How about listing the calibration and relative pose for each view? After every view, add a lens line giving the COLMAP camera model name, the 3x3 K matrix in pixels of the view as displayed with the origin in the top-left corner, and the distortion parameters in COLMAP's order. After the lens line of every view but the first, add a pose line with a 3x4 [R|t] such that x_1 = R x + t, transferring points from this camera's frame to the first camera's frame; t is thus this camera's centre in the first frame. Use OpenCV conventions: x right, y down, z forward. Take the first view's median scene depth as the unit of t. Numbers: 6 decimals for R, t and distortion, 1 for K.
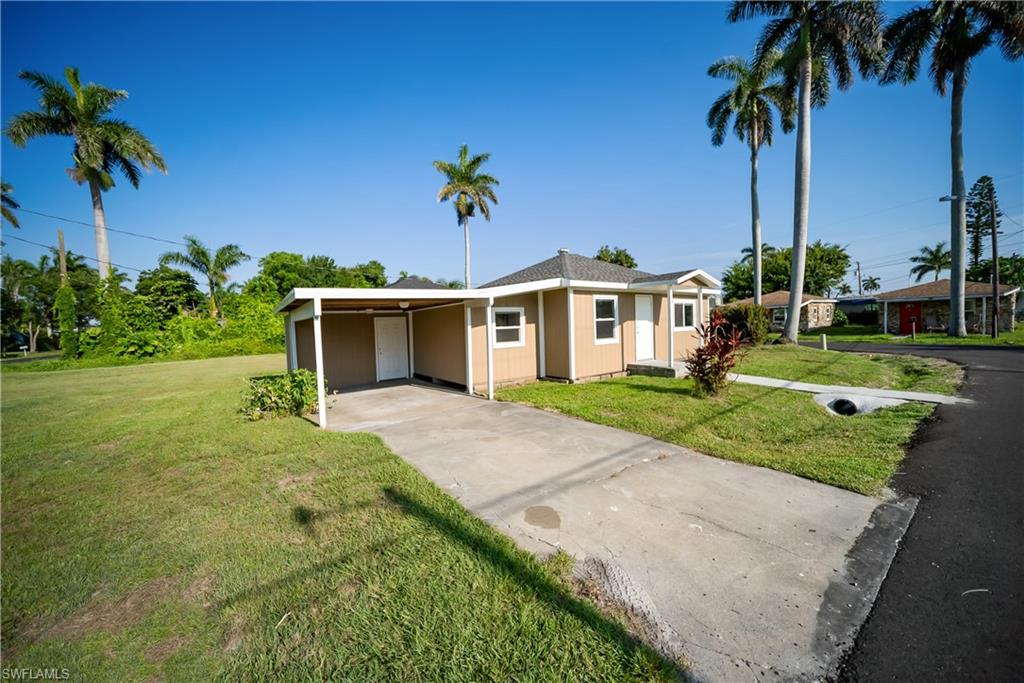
lens RADIAL K [[366.2, 0, 513.4], [0, 366.2, 332.4], [0, 0, 1]] dist [-0.000660, -0.000073]
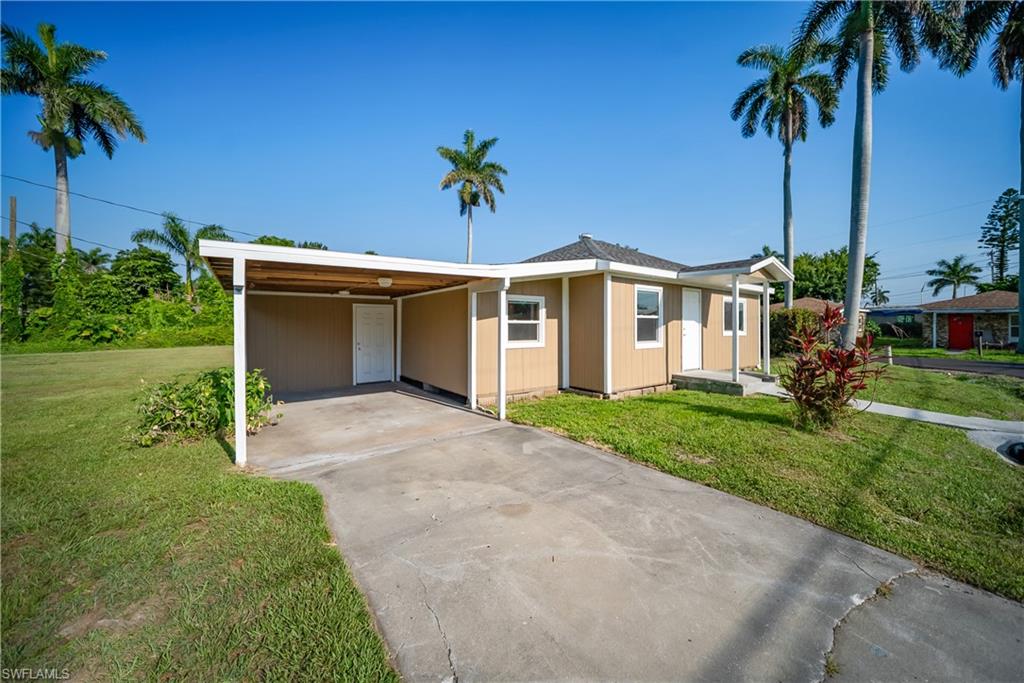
lens RADIAL K [[387.3, 0, 523.6], [0, 387.3, 318.3], [0, 0, 1]] dist [-0.001628, -0.000103]
pose [[0.998968, 0.039628, 0.022203, -0.020004], [-0.038819, 0.998606, -0.035778, 0.004482], [-0.023589, 0.034879, 0.999113, 0.105866]]
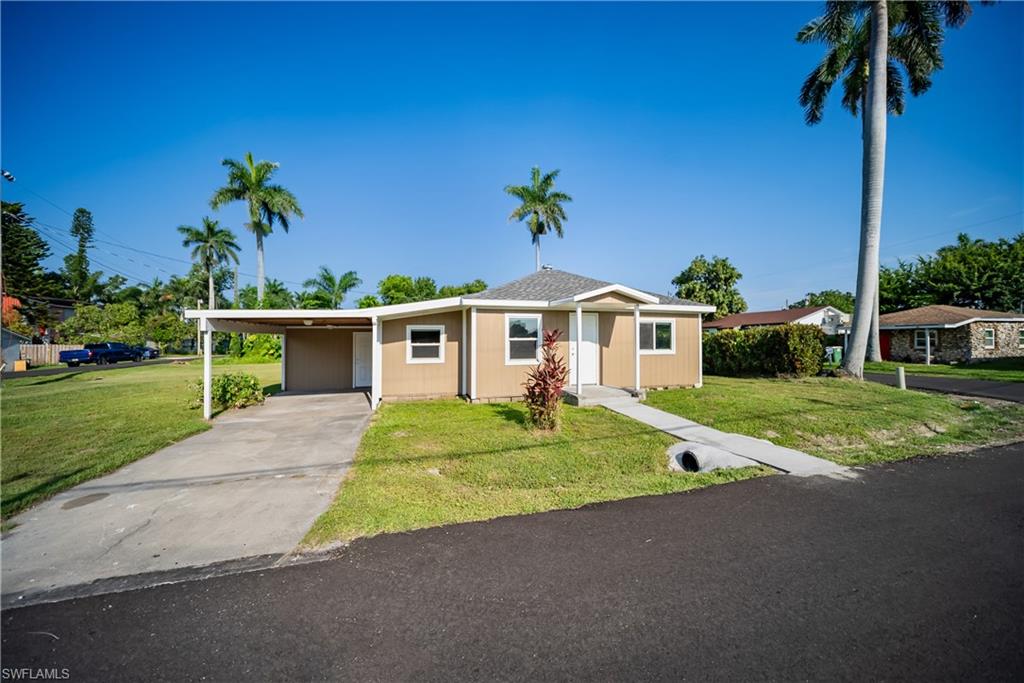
lens RADIAL K [[354.0, 0, 470.8], [0, 354.0, 339.7], [0, 0, 1]] dist [0.000743, 0.000015]
pose [[0.940128, 0.025915, -0.339836, 0.257876], [-0.032829, 0.999354, -0.014610, -0.009548], [0.339238, 0.024892, 0.940371, 0.047065]]
